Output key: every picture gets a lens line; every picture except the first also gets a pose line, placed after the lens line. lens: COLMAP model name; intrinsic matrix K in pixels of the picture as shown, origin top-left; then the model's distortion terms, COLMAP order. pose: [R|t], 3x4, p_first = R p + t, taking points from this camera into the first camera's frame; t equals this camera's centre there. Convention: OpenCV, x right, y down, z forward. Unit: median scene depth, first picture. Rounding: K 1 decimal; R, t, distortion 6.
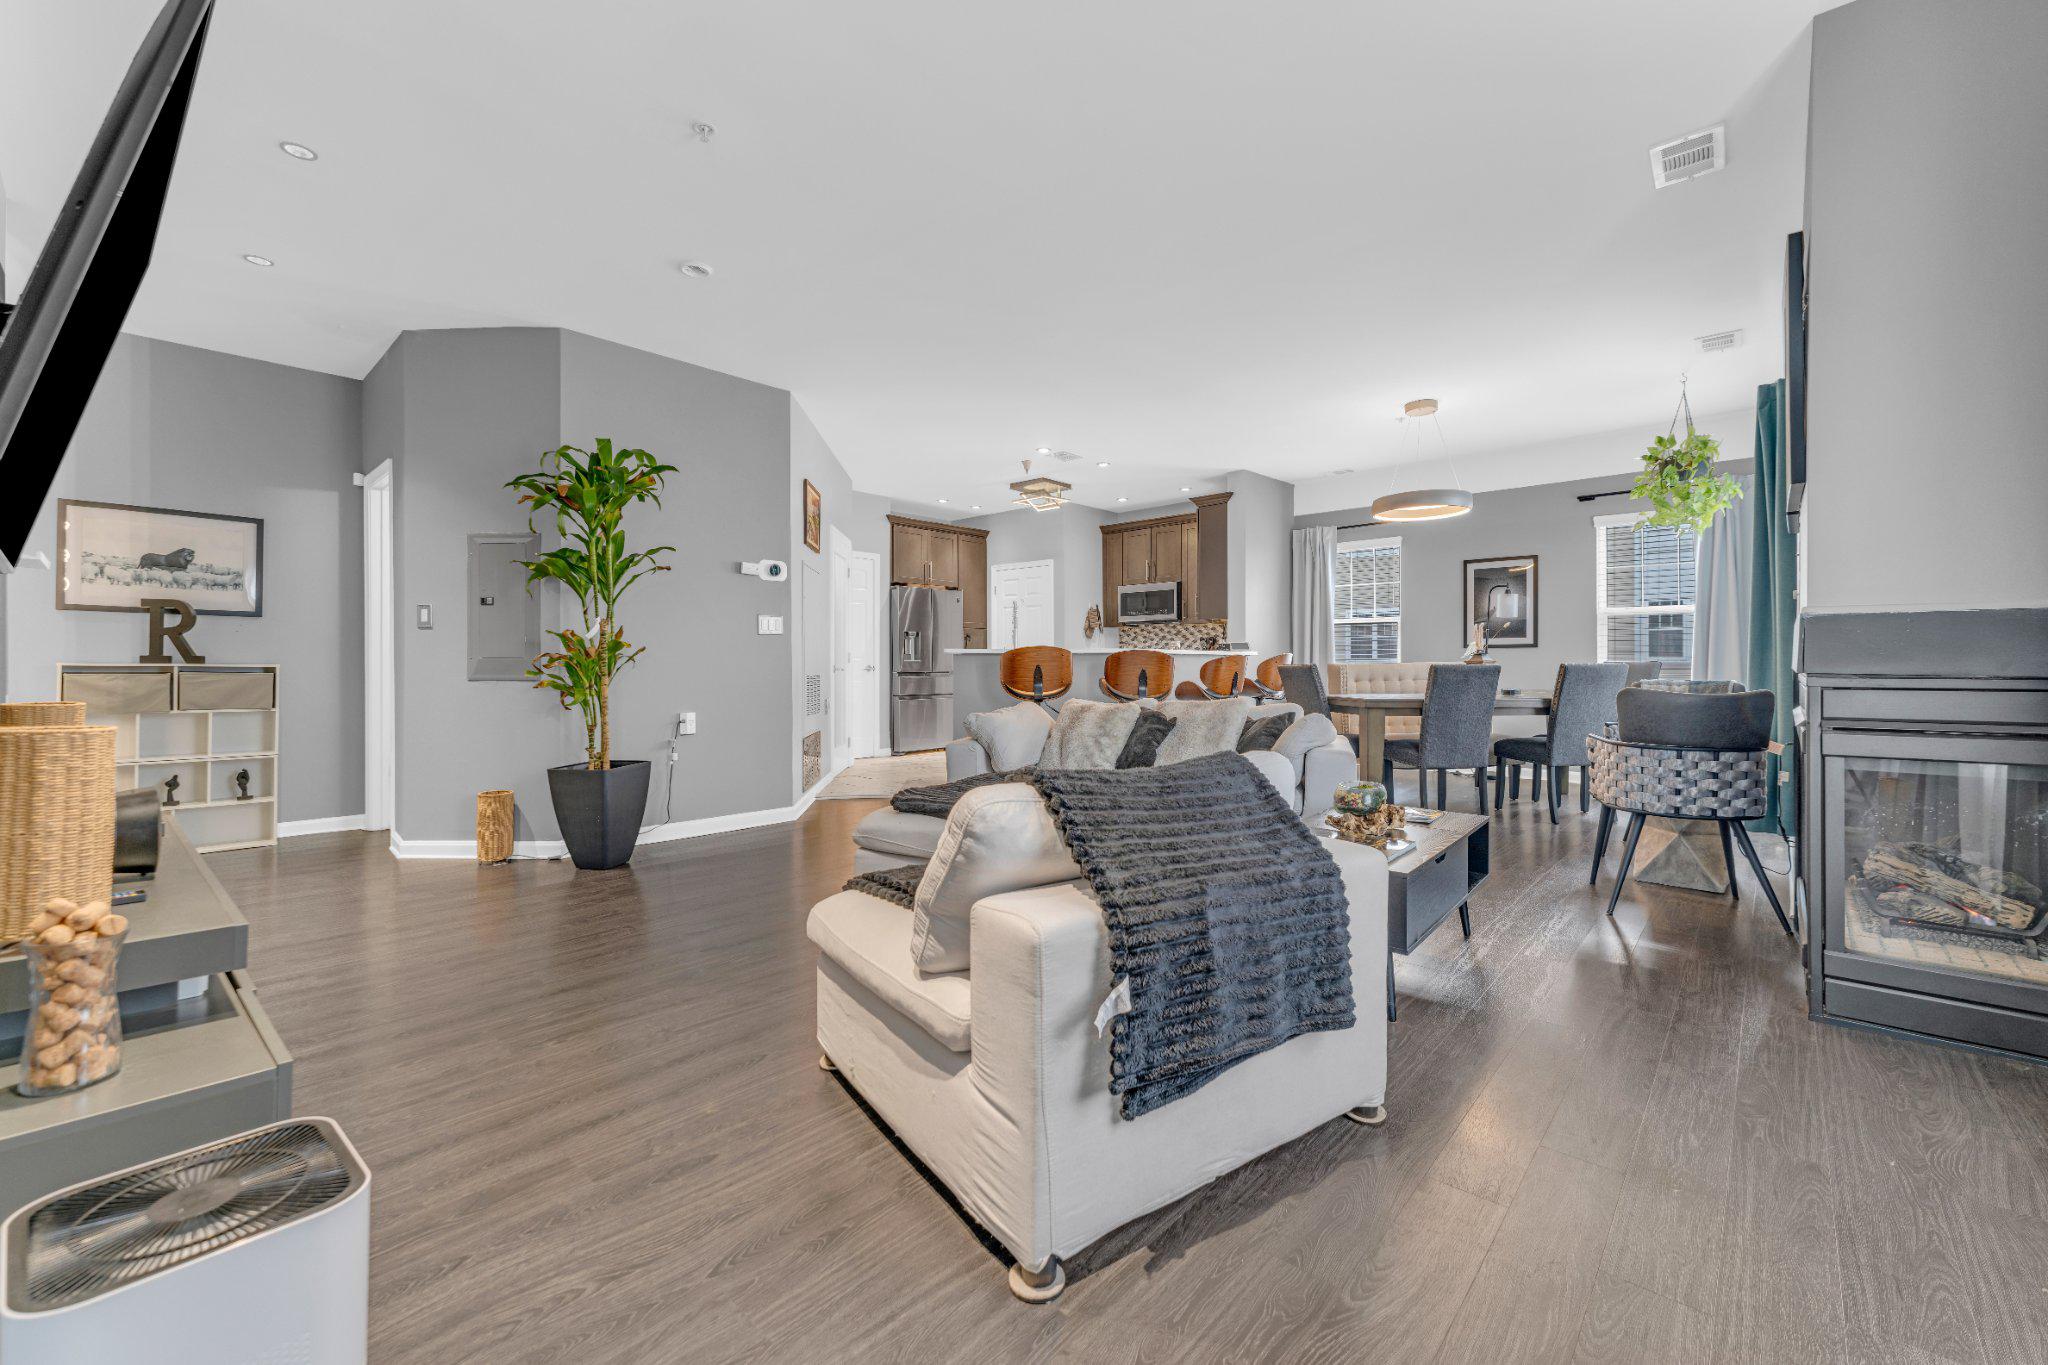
lens RADIAL K [[833.5, 0, 1021.1], [0, 833.5, 646.7], [0, 0, 1]] dist [0.000147, 0.000128]
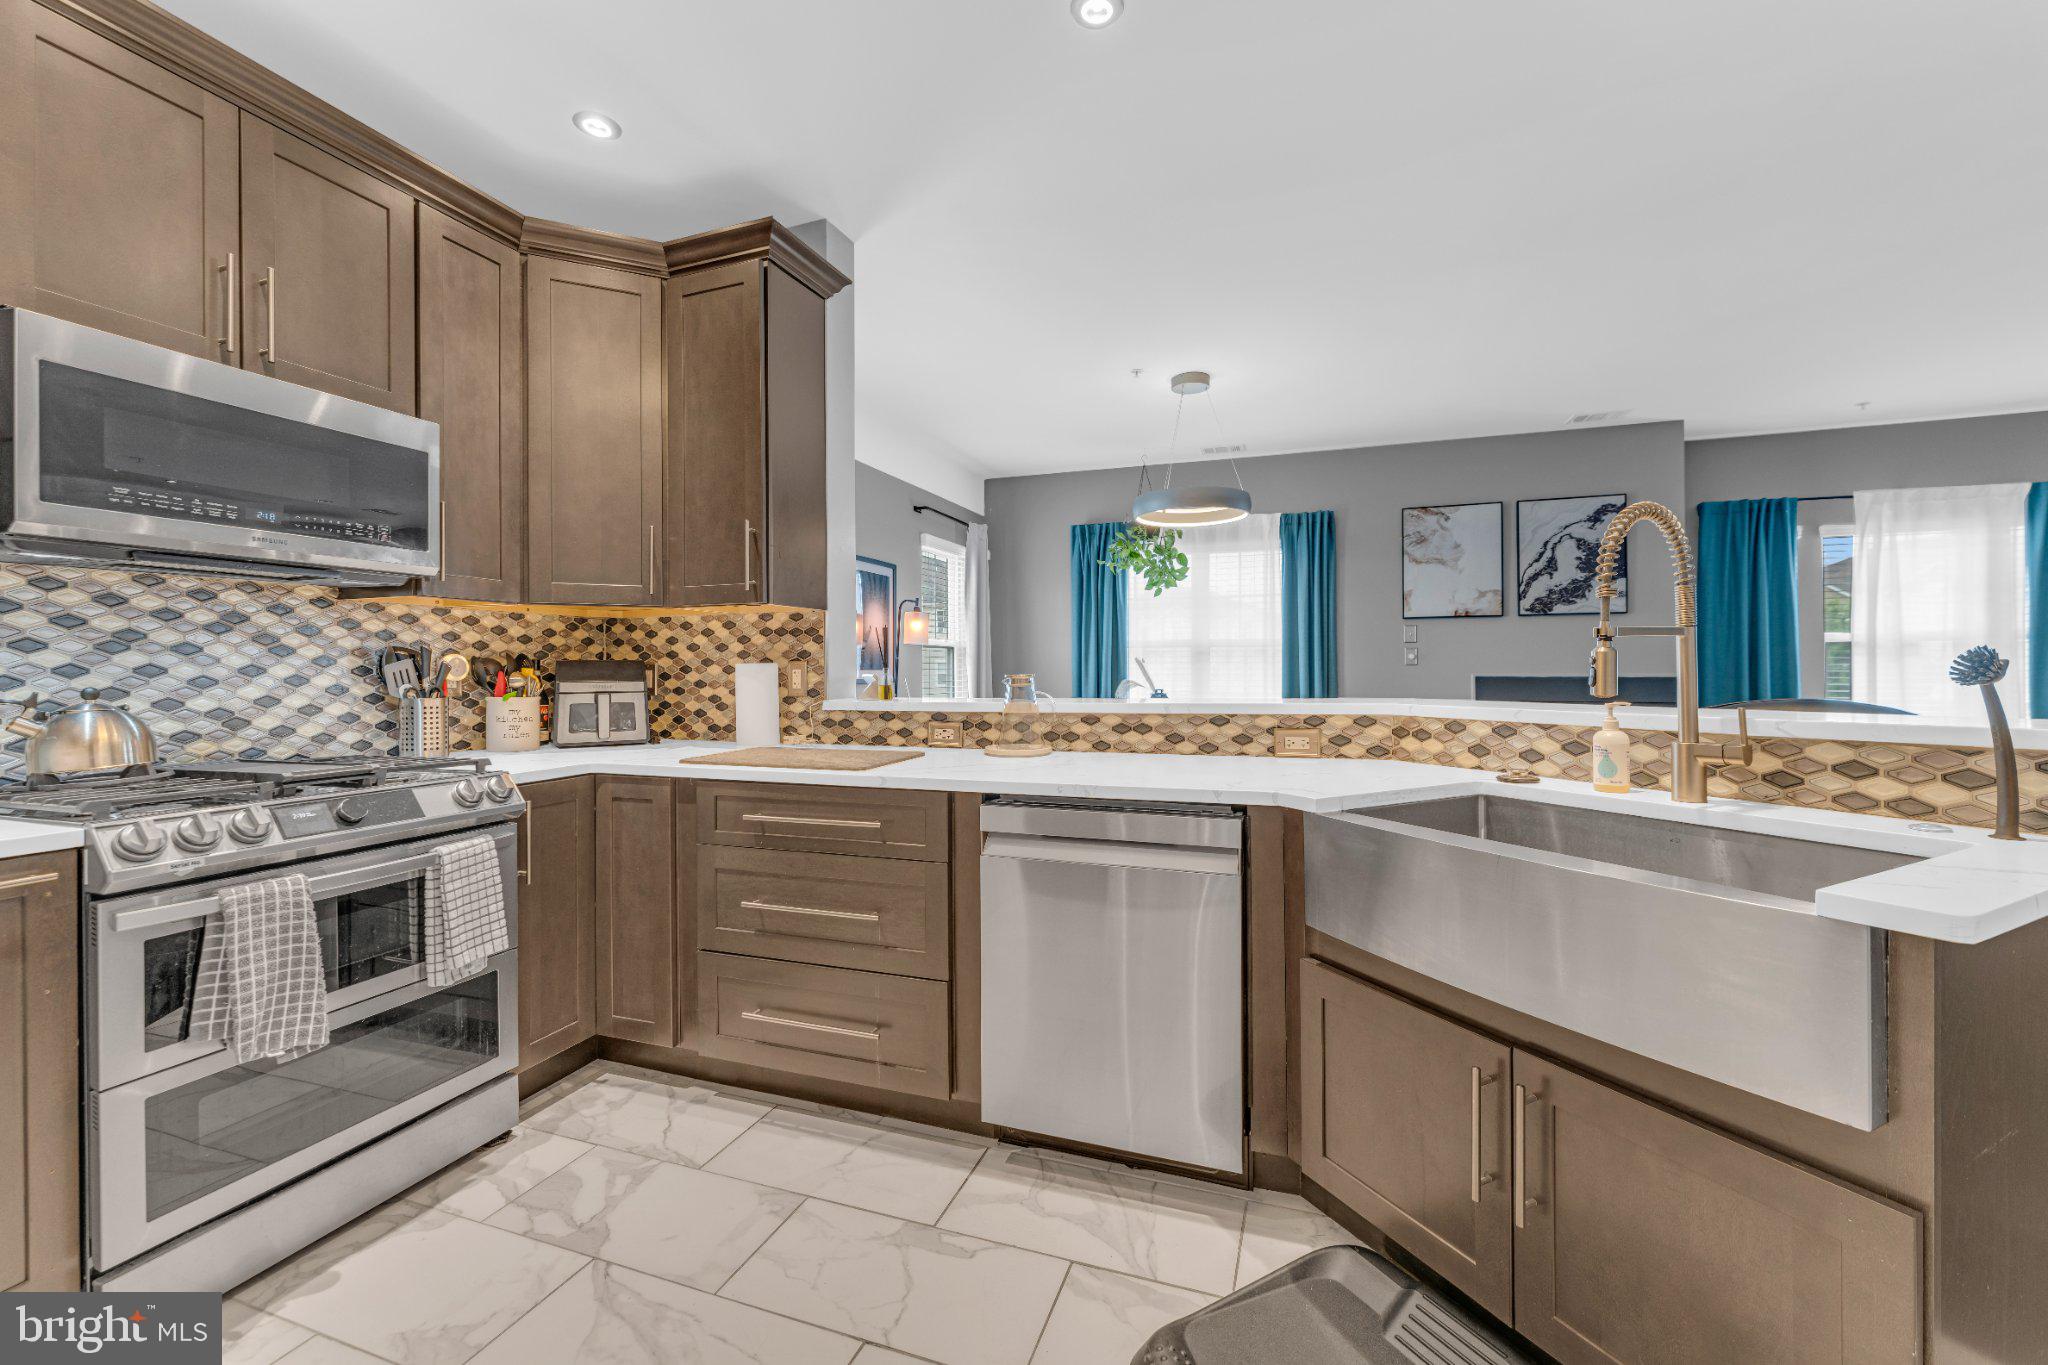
lens RADIAL K [[818.5, 0, 1024.6], [0, 818.5, 671.7], [0, 0, 1]] dist [0.000607, -0.000135]
pose [[-0.388010, 0.003279, 0.921649, -0.108873], [-0.011459, 0.999899, -0.008382, -0.003808], [-0.921584, -0.013814, -0.387933, 0.941715]]
